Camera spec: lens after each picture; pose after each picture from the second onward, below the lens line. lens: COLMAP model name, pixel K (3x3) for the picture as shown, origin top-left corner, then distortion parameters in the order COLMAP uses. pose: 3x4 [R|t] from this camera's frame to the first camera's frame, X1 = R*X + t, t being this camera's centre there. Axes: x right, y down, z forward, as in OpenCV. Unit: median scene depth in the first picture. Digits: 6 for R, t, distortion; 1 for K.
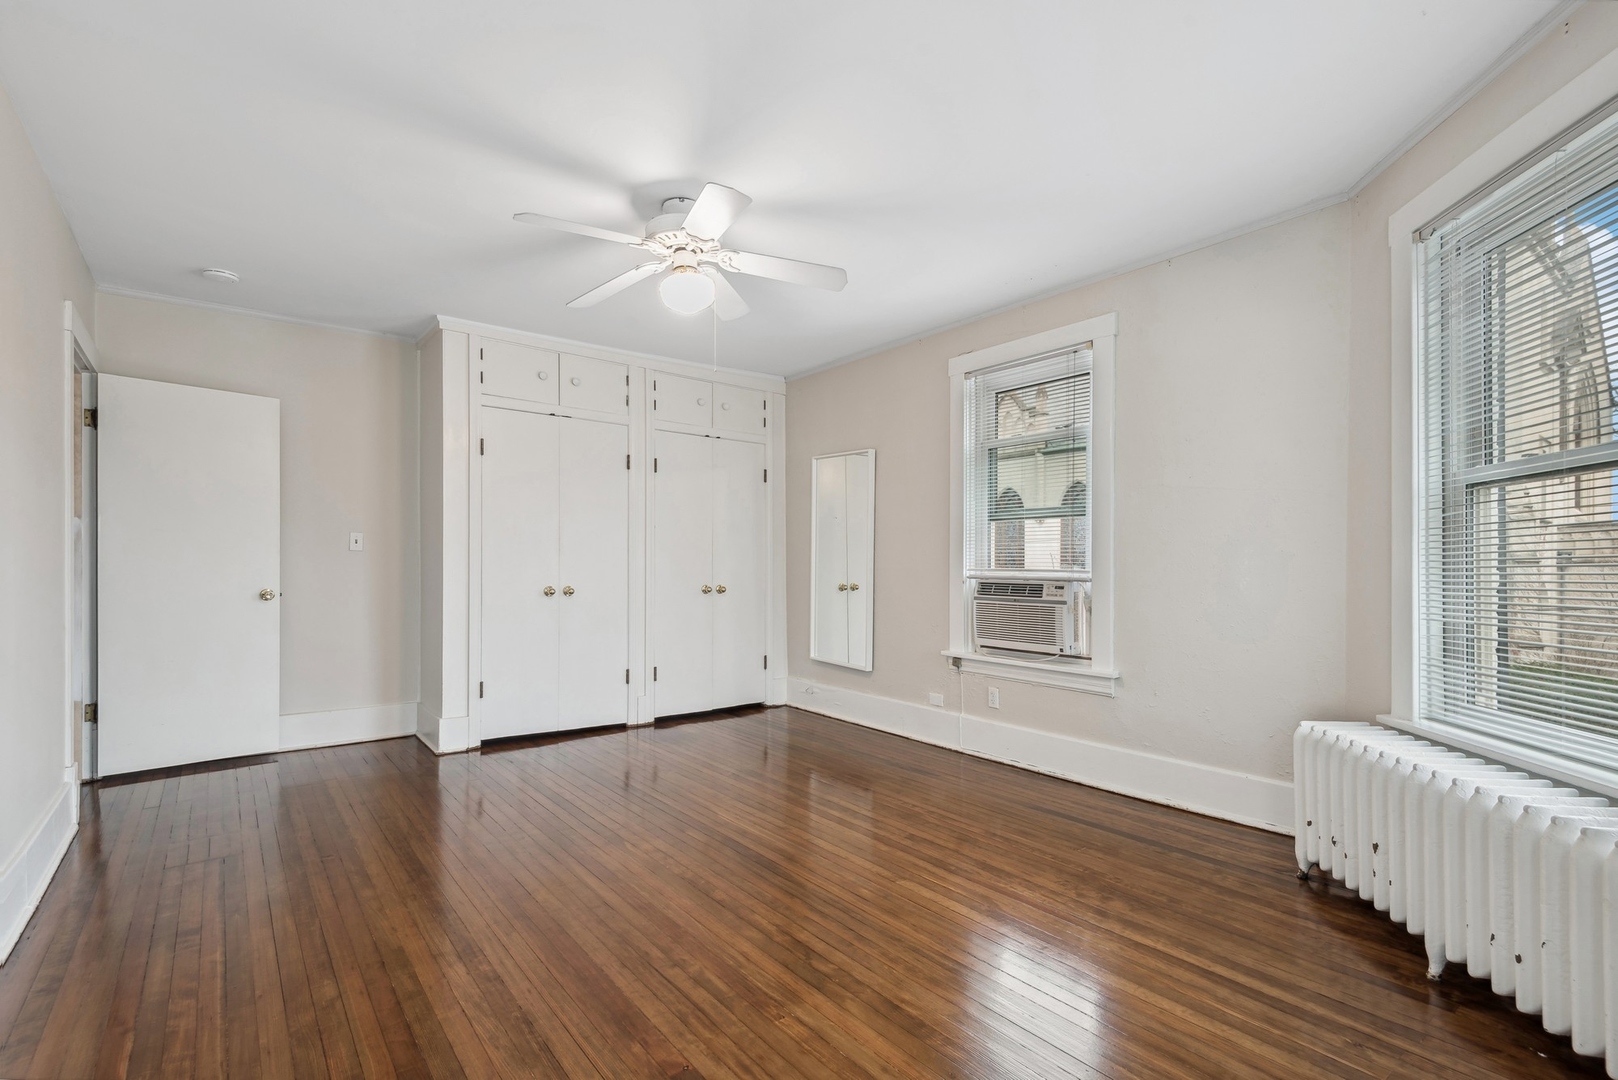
lens RADIAL K [[754.4, 0, 806.1], [0, 754.4, 557.2], [0, 0, 1]] dist [-0.000360, -0.001494]
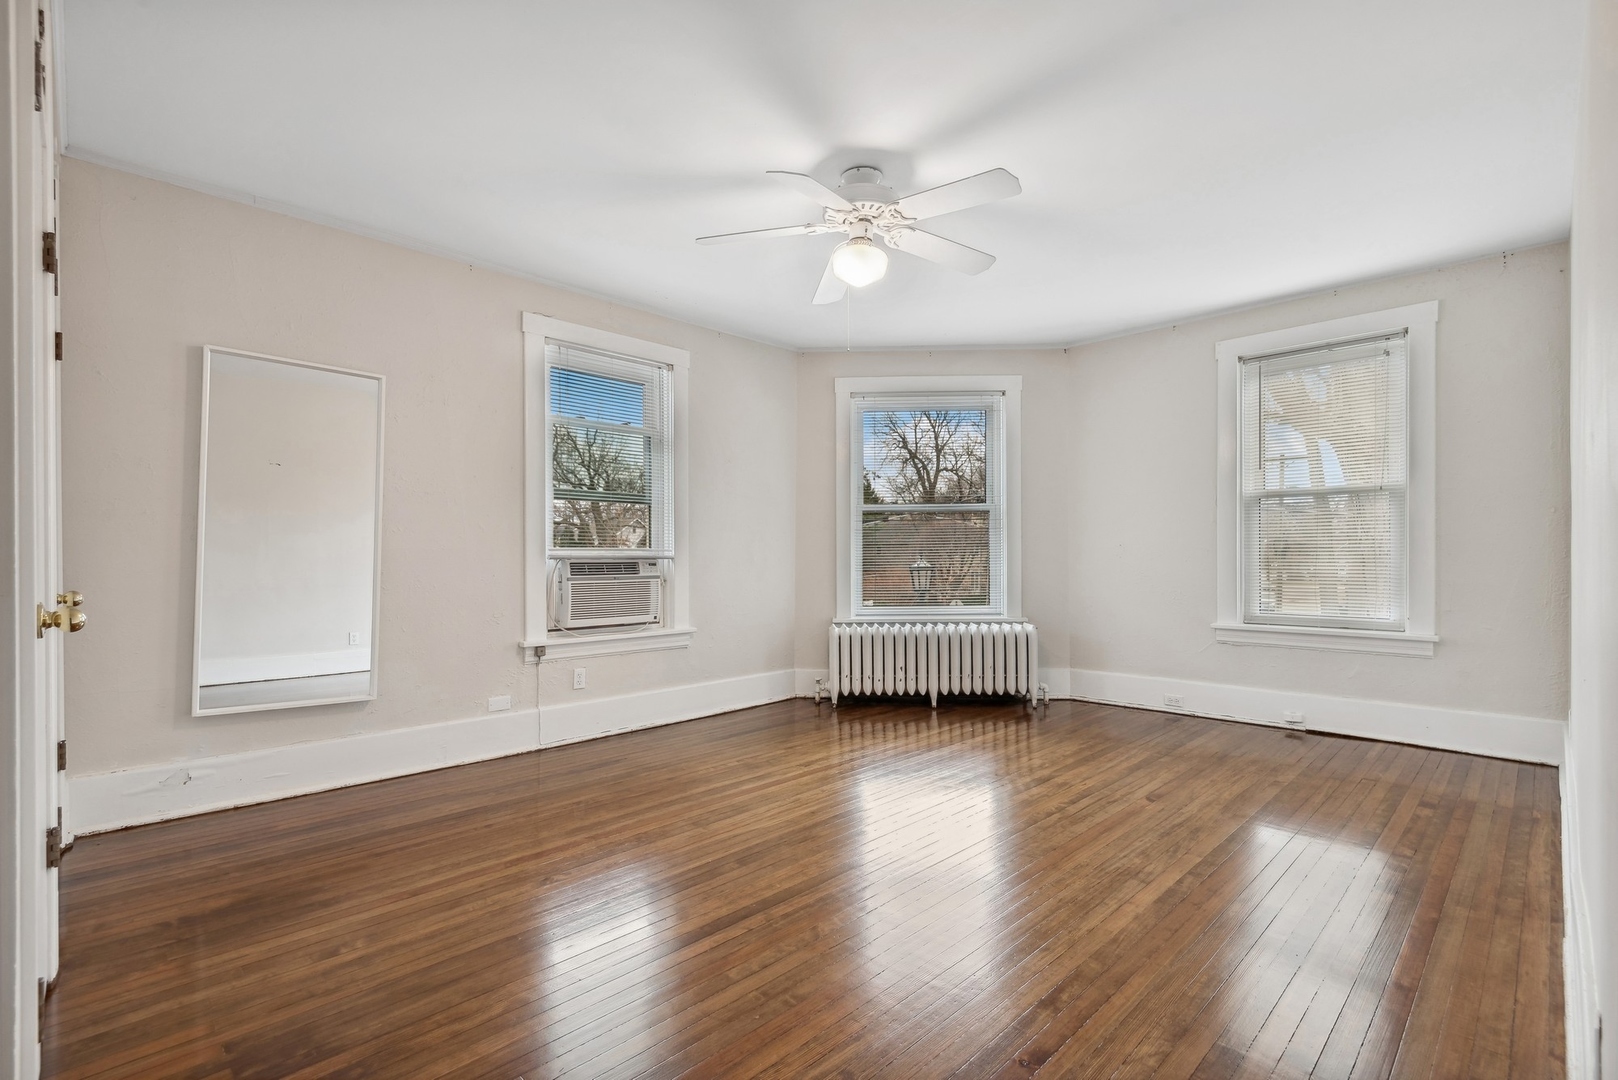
lens RADIAL K [[745.0, 0, 803.4], [0, 745.0, 547.1], [0, 0, 1]] dist [0.001159, -0.000243]
pose [[-0.112233, 0.000713, 0.993682, -0.842330], [-0.005057, 0.999986, -0.001289, 0.014409], [-0.993669, -0.005170, -0.112228, 0.903470]]
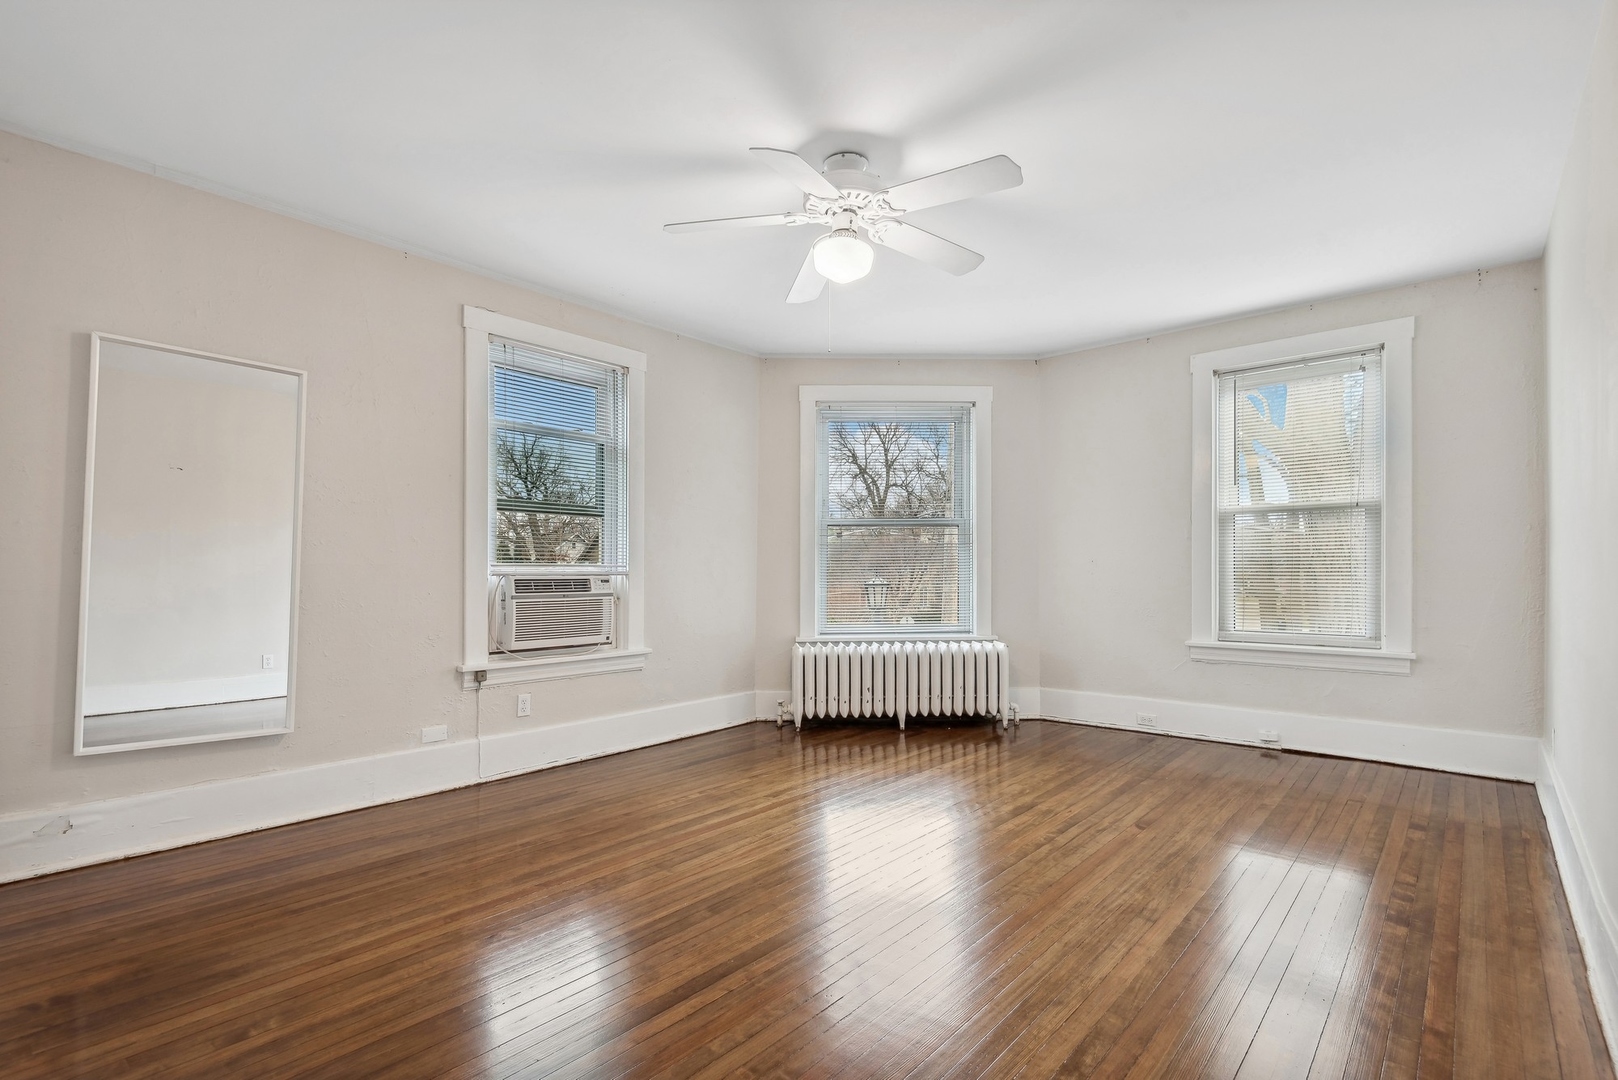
lens RADIAL K [[754.4, 0, 806.1], [0, 754.4, 557.2], [0, 0, 1]] dist [-0.000360, -0.001494]
pose [[-0.187162, 0.007775, 0.982298, -0.793832], [-0.006216, 0.999939, -0.009099, 0.014084], [-0.982309, -0.007809, -0.187103, 0.924819]]
